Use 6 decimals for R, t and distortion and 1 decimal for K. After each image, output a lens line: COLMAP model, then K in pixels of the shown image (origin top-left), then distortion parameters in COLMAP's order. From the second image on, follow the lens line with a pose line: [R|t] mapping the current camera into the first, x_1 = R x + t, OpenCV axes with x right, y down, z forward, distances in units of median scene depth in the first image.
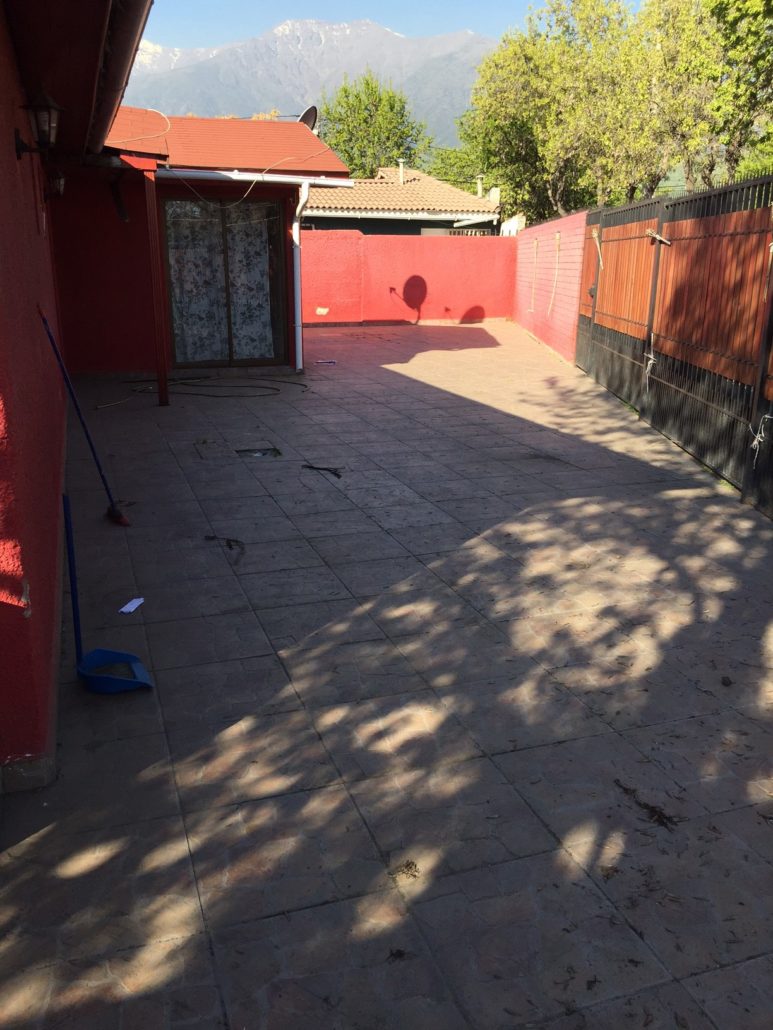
lens RADIAL K [[889.2, 0, 386.5], [0, 889.2, 515.0], [0, 0, 1]] dist [0.077877, -0.173882]
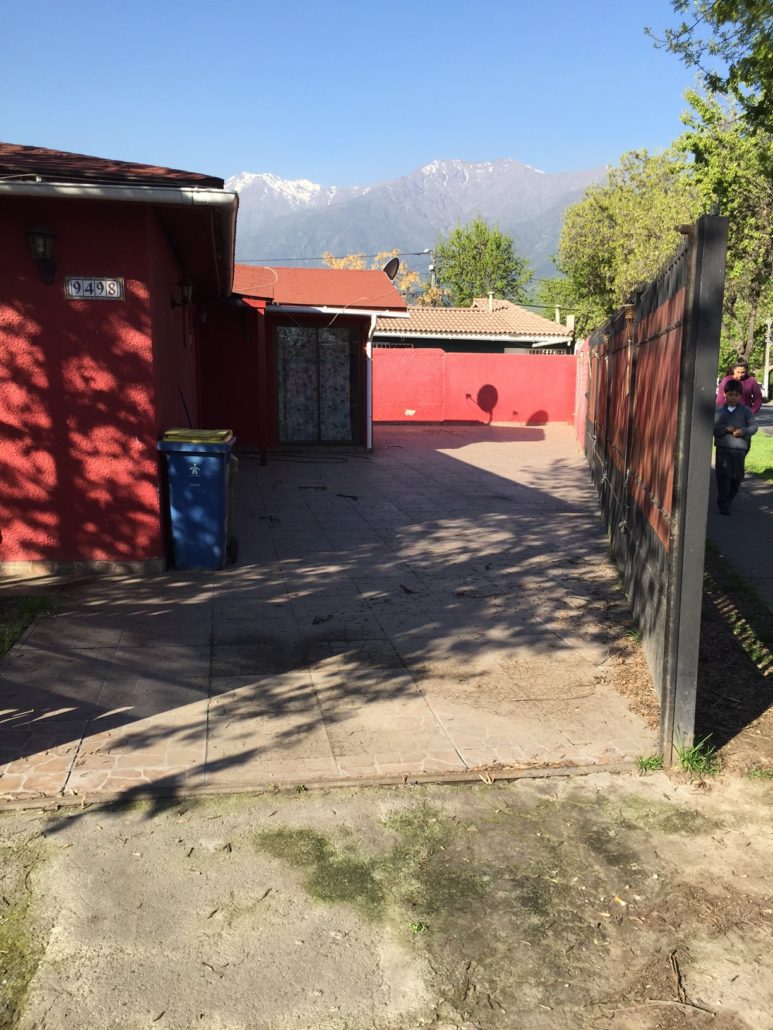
lens RADIAL K [[844.2, 0, 389.9], [0, 844.2, 537.8], [0, 0, 1]] dist [0.001503, 0.000188]
pose [[0.990507, 0.039624, -0.131628, 0.066617], [-0.051118, 0.995058, -0.085123, 0.048042], [0.127605, 0.091044, 0.987638, -0.148029]]
